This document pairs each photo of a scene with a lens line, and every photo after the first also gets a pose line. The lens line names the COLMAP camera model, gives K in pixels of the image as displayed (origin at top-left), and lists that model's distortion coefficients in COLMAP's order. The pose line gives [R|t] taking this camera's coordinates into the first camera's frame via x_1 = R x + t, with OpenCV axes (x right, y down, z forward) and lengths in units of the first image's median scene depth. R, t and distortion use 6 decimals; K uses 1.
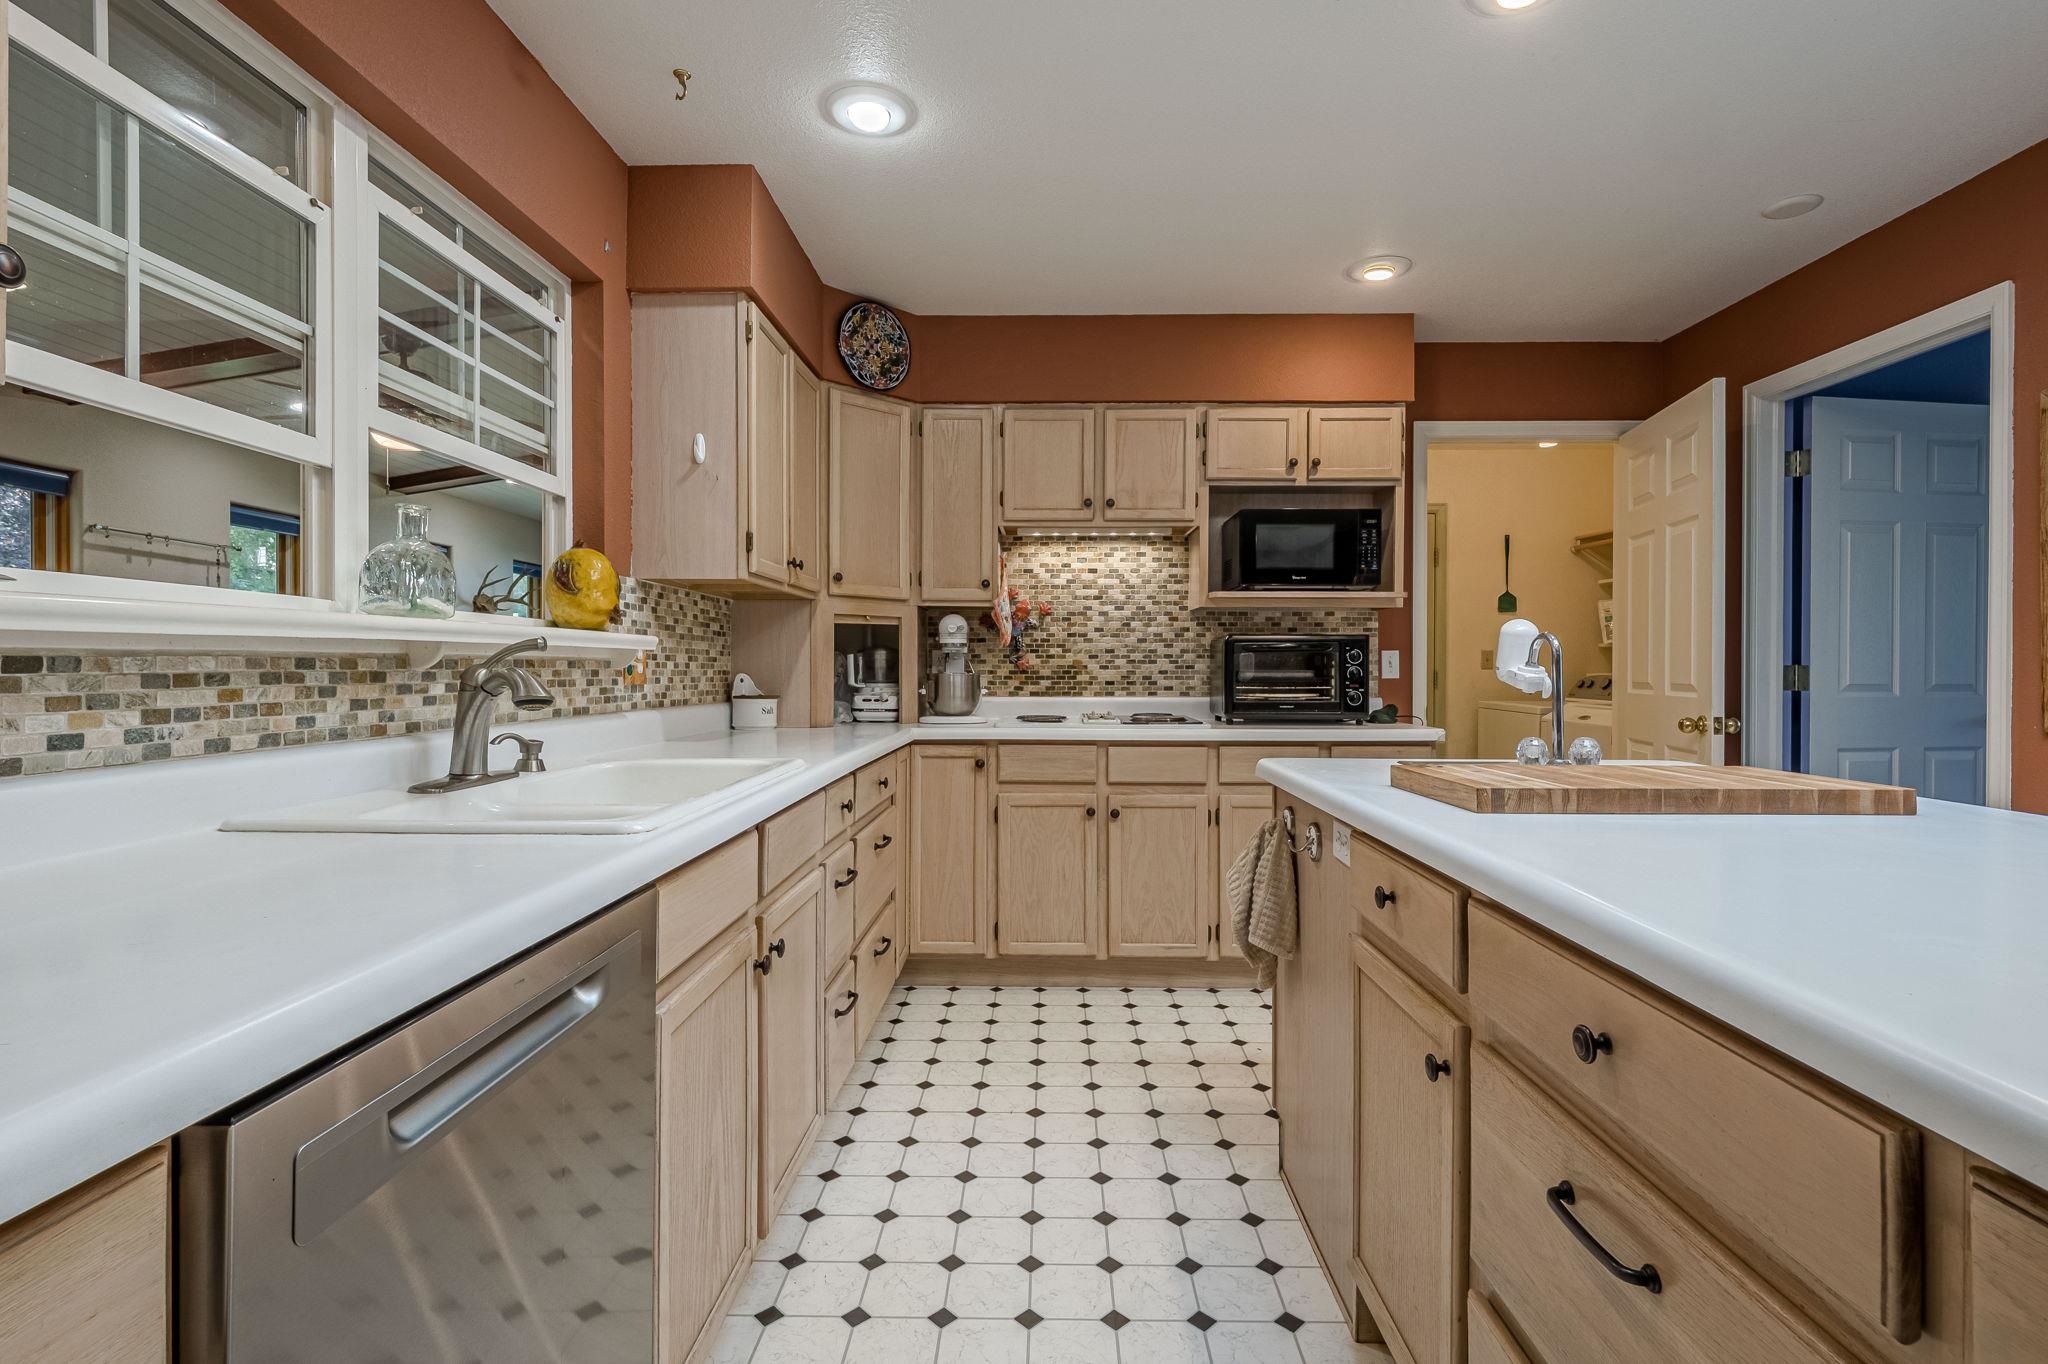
lens RADIAL K [[952.9, 0, 1046.3], [0, 952.9, 671.3], [0, 0, 1]] dist [0.001709, -0.001707]
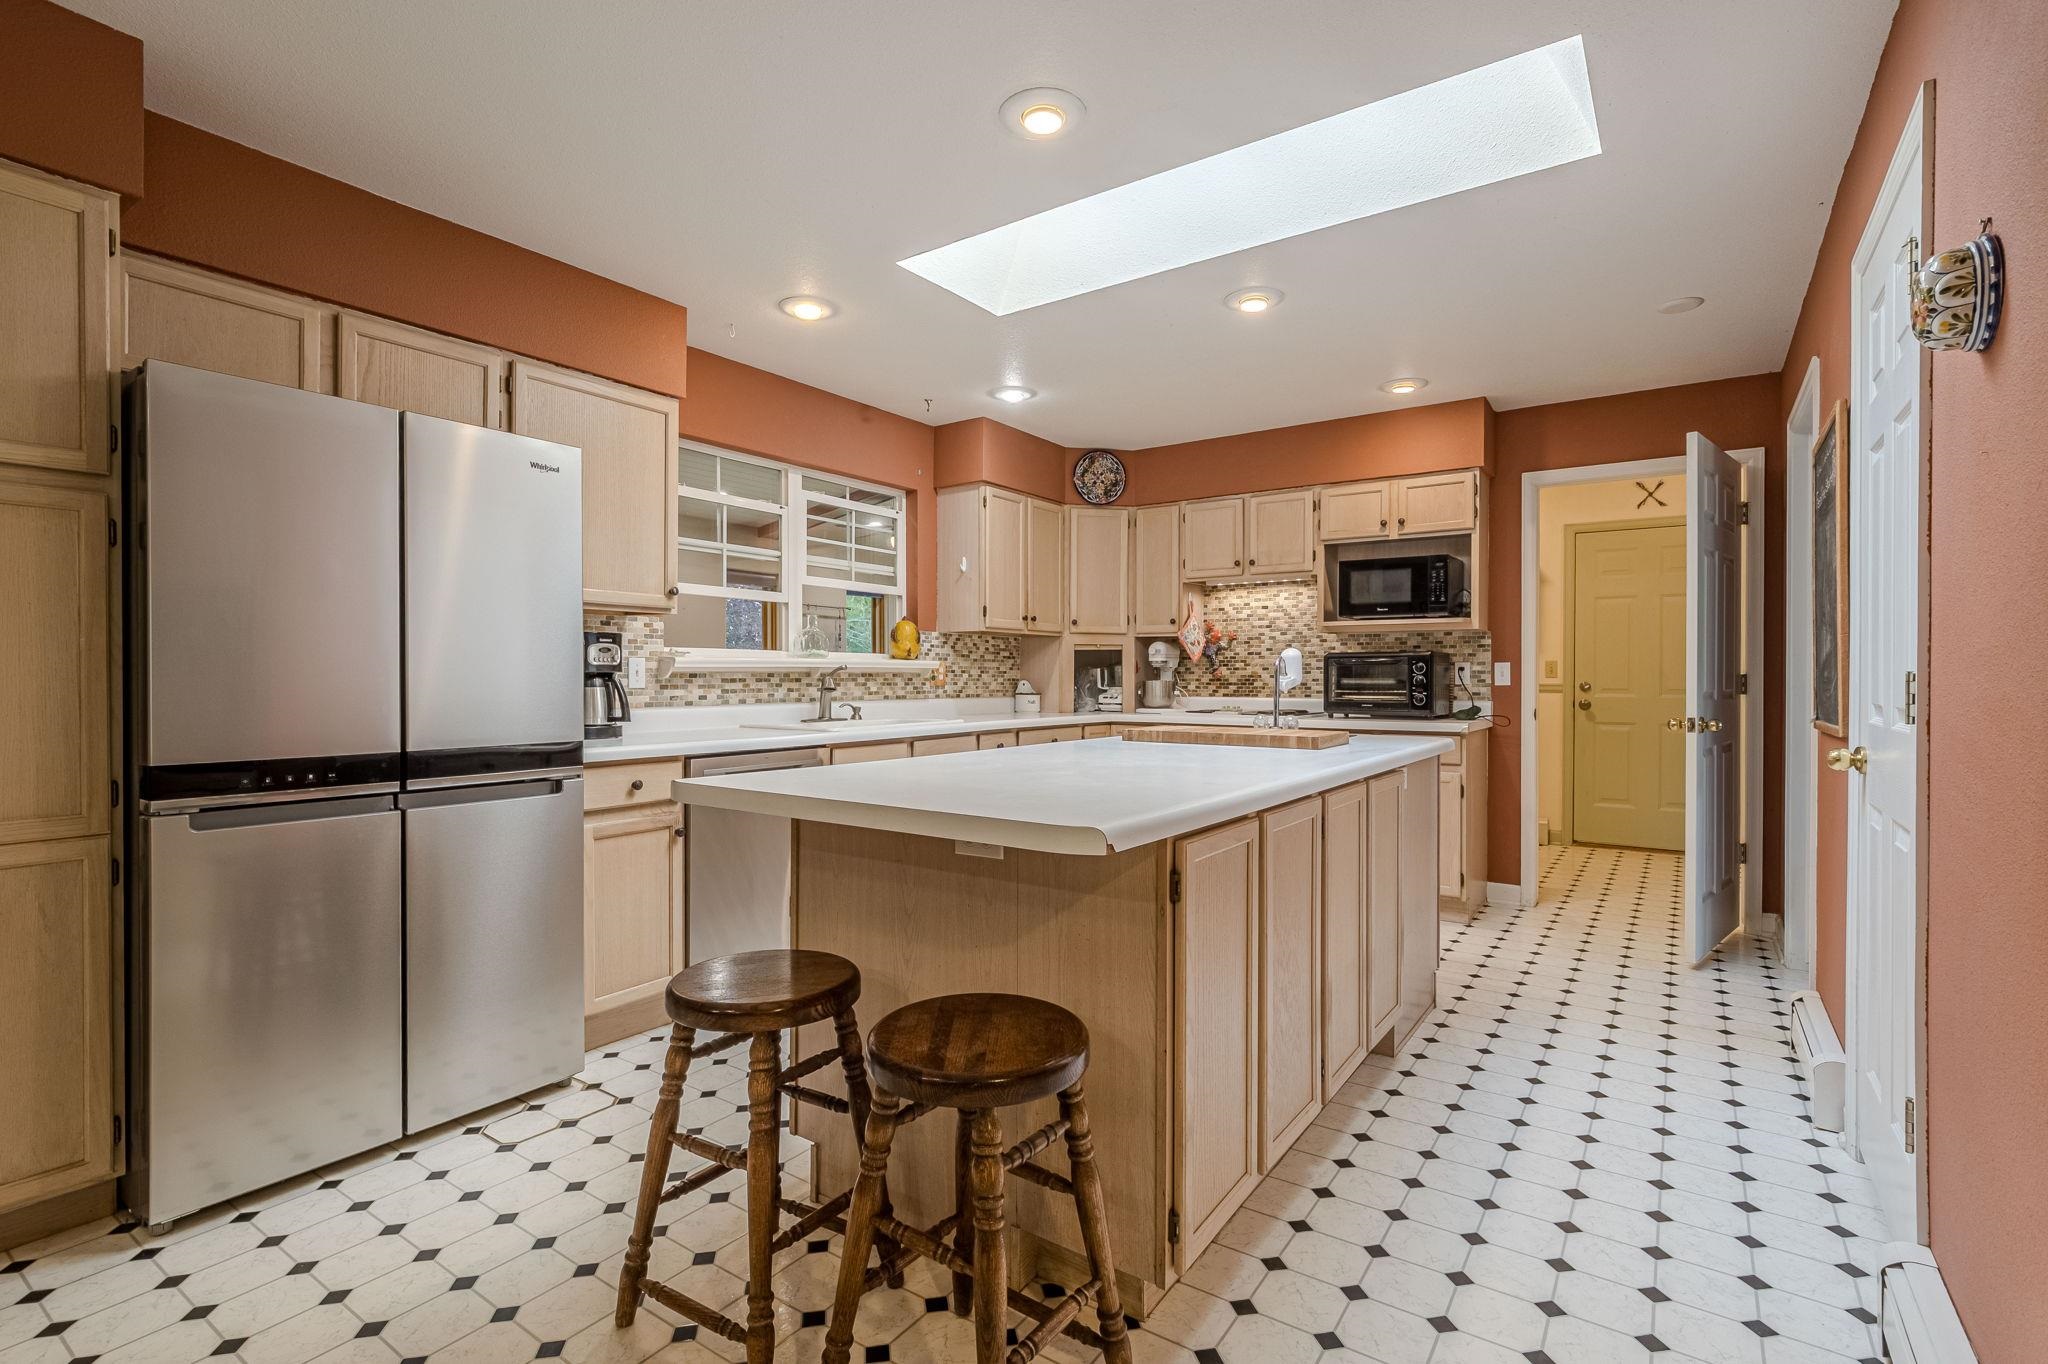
lens RADIAL K [[952.9, 0, 1033.7], [0, 952.9, 683.2], [0, 0, 1]] dist [0.001709, -0.001707]
pose [[0.830466, 0.002683, -0.557064, 0.606443], [-0.001738, 0.999996, 0.002225, 0.003267], [0.557067, -0.000880, 0.830467, -0.388337]]
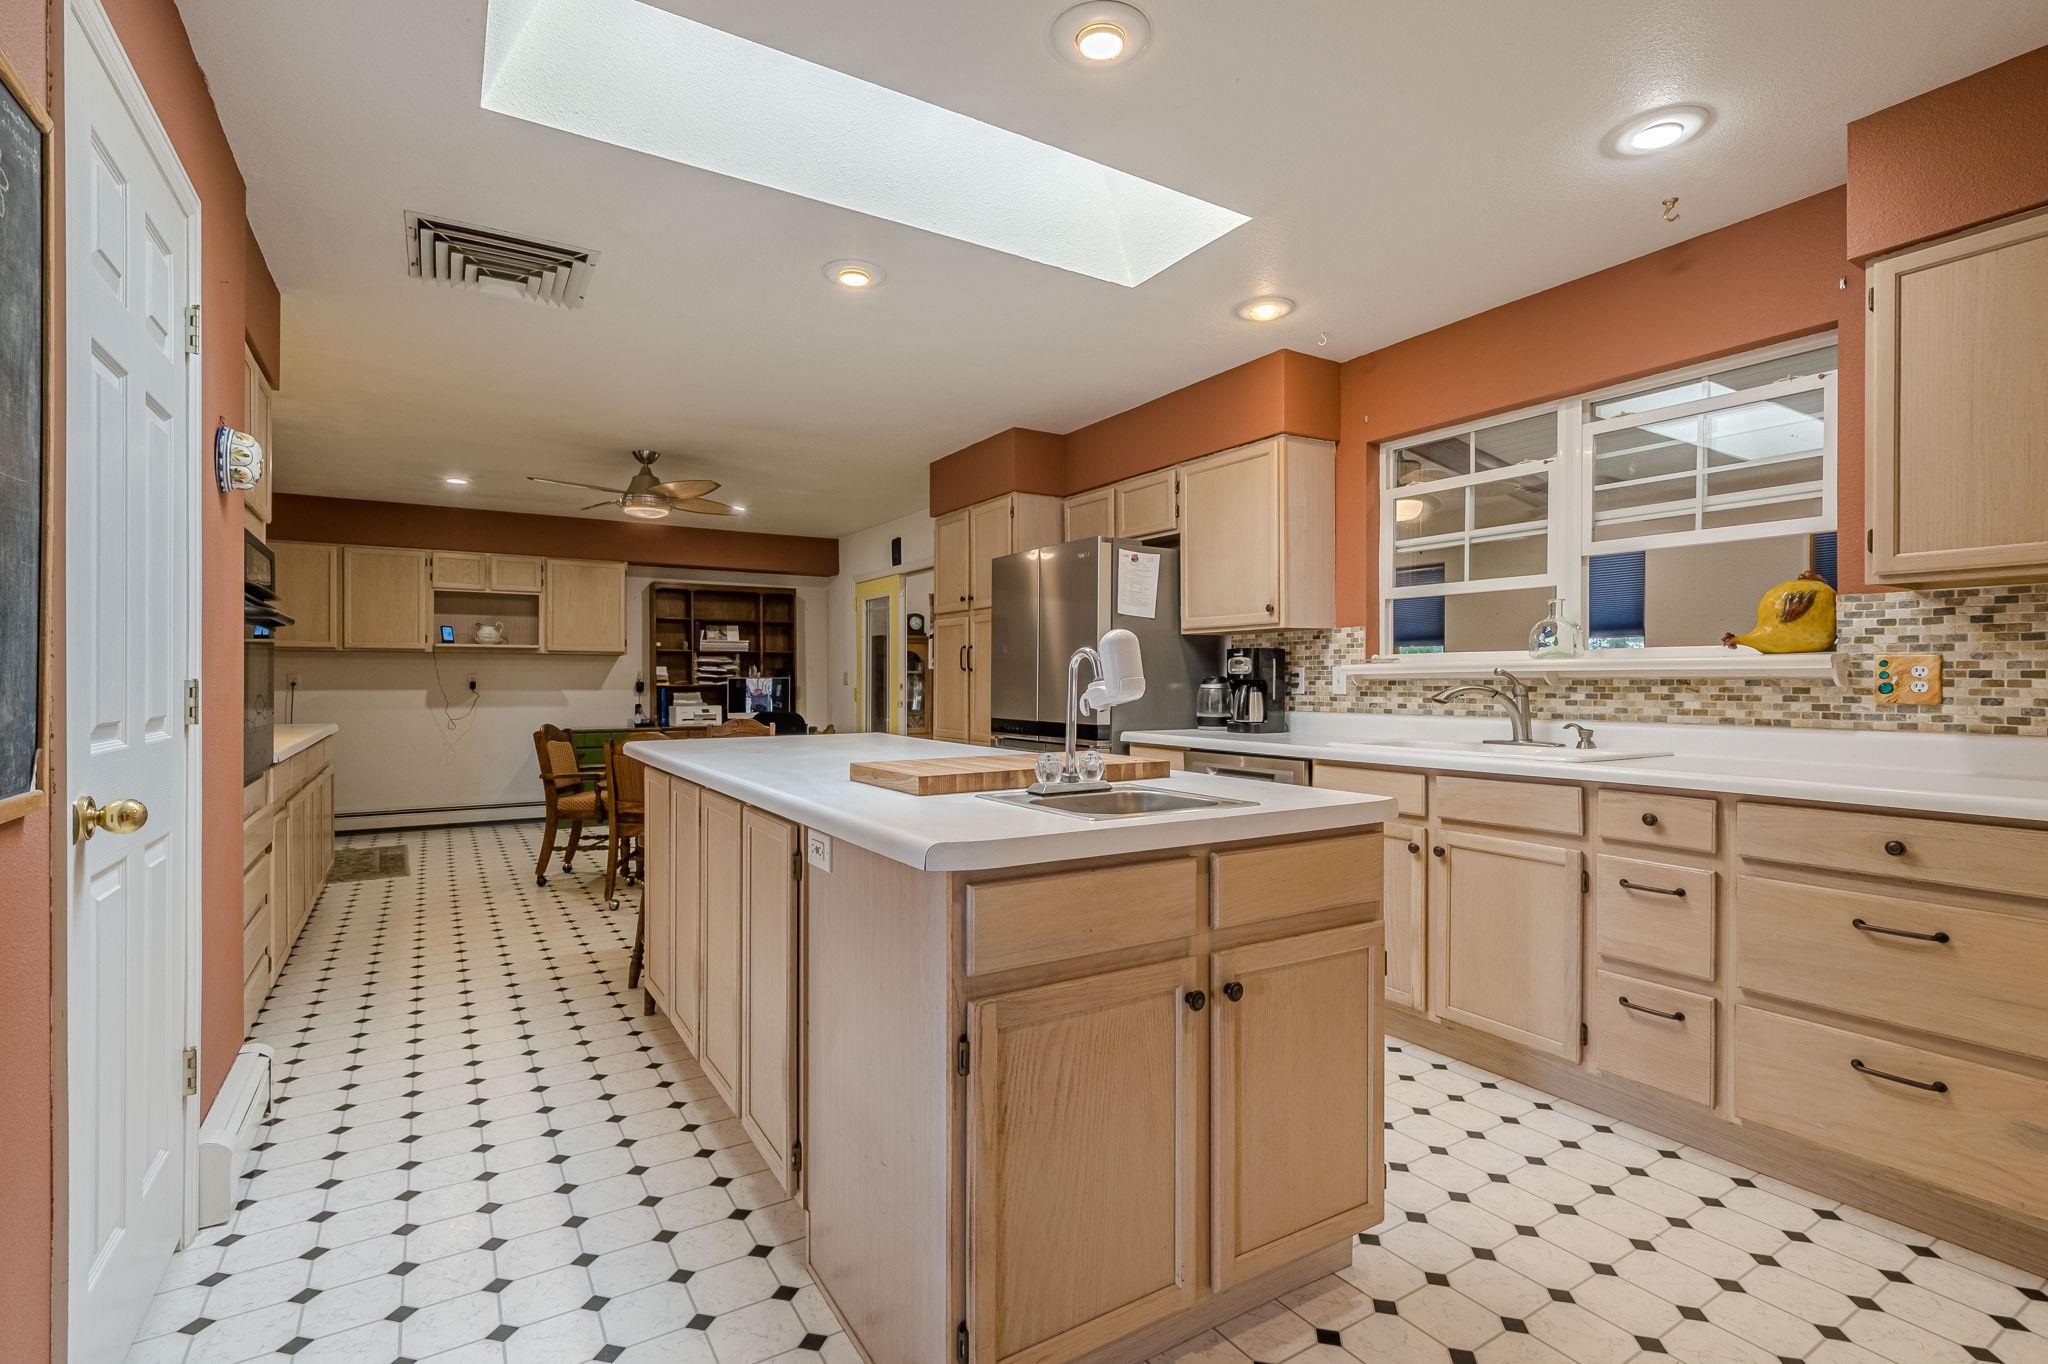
lens RADIAL K [[952.9, 0, 1004.0], [0, 952.9, 683.4], [0, 0, 1]] dist [0.001709, -0.001707]
pose [[-0.851625, -0.000976, -0.524150, 0.595384], [-0.004325, 0.999977, 0.005165, -0.005256], [0.524134, 0.006665, -0.851610, 0.961834]]
